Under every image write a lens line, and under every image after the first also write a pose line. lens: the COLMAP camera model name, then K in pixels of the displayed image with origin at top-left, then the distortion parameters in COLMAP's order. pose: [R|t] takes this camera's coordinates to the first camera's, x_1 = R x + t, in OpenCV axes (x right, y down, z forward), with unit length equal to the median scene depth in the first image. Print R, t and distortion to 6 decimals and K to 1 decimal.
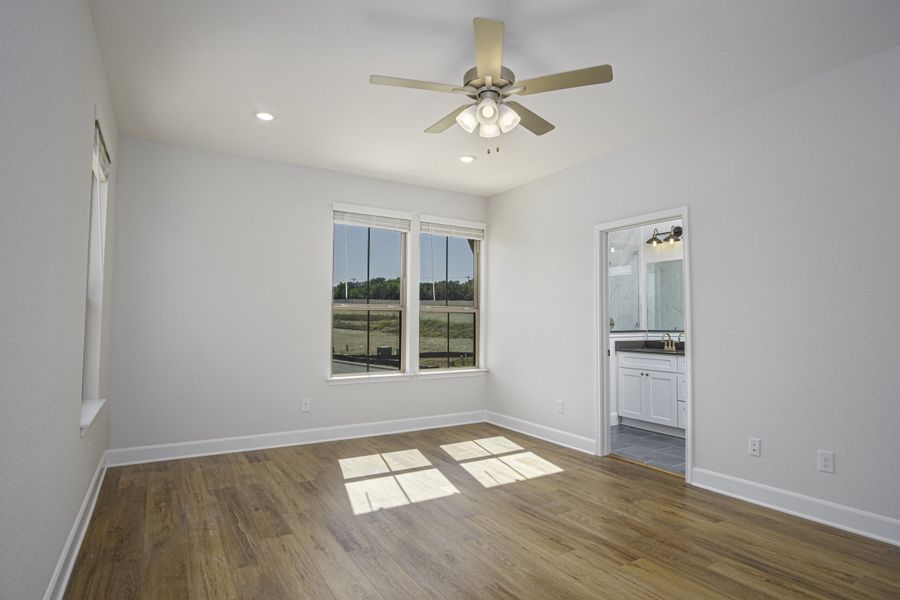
lens RADIAL K [[484.6, 0, 456.7], [0, 484.6, 298.8], [0, 0, 1]] dist [-0.030245, 0.005196]
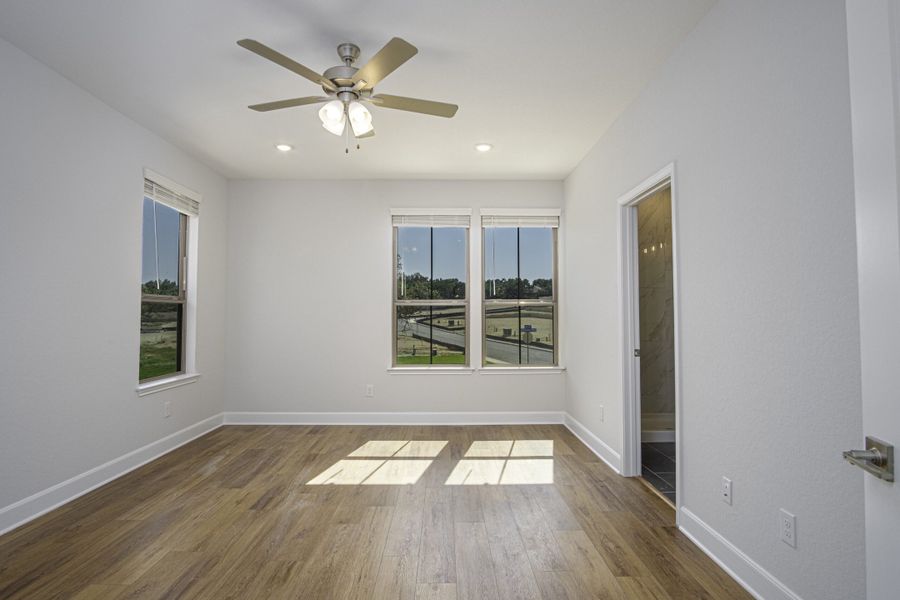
lens RADIAL K [[484.6, 0, 453.9], [0, 484.6, 301.7], [0, 0, 1]] dist [-0.030245, 0.005196]
pose [[0.857675, -0.022915, -0.513681, 0.483754], [0.030883, 0.999499, 0.006977, 0.010324], [0.513263, -0.021848, 0.857953, 0.143646]]
